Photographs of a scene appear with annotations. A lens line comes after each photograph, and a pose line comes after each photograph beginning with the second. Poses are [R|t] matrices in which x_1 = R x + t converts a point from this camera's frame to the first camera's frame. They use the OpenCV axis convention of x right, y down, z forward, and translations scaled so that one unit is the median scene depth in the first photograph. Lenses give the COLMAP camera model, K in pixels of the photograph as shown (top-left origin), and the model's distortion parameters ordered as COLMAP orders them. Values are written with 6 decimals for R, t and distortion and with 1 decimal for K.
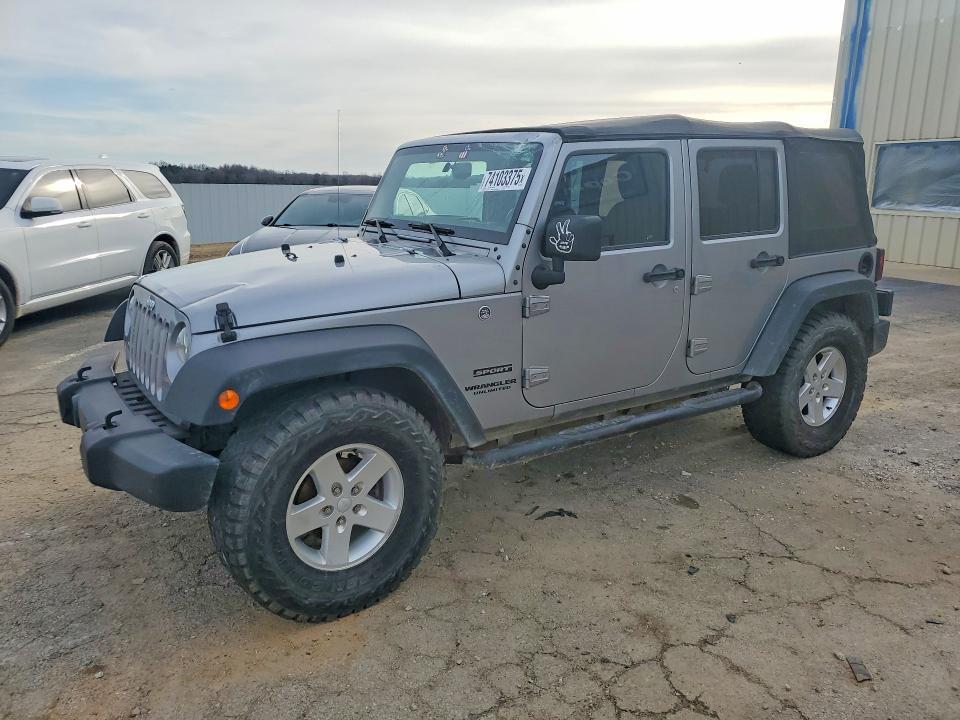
lens RADIAL K [[756.7, 0, 479.9], [0, 756.7, 359.7], [0, 0, 1]] dist [0.006307, 0.007303]
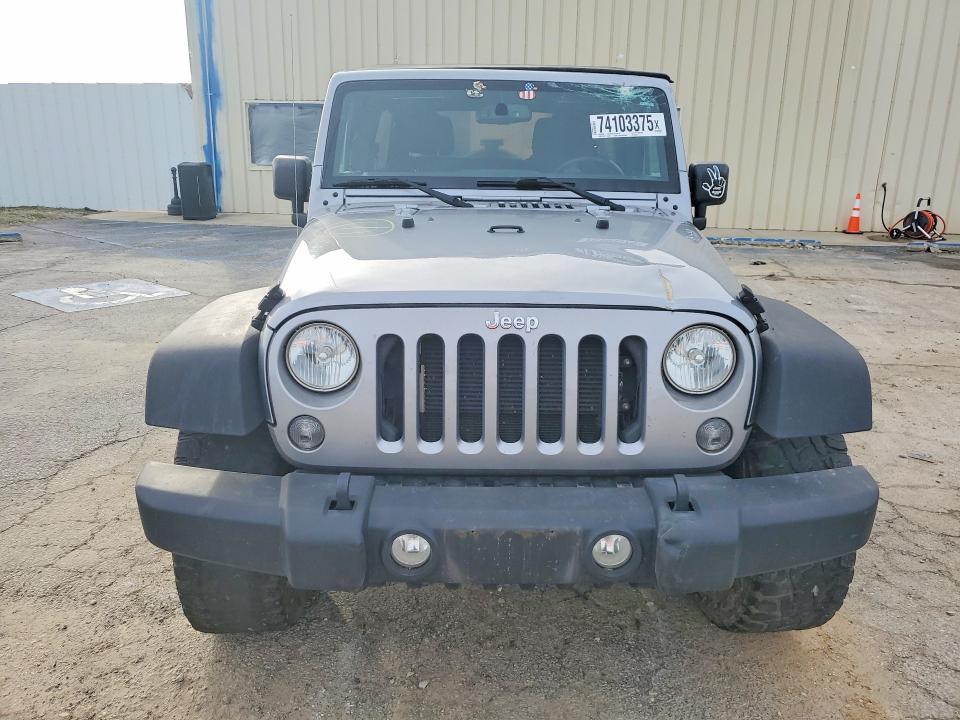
lens RADIAL K [[756.7, 0, 482.6], [0, 756.7, 362.1], [0, 0, 1]] dist [0.006307, 0.007303]
pose [[0.545334, -0.226300, 0.807093, -0.900284], [0.183195, 0.971767, 0.148692, -0.128161], [-0.817955, 0.066769, 0.571394, 0.645515]]
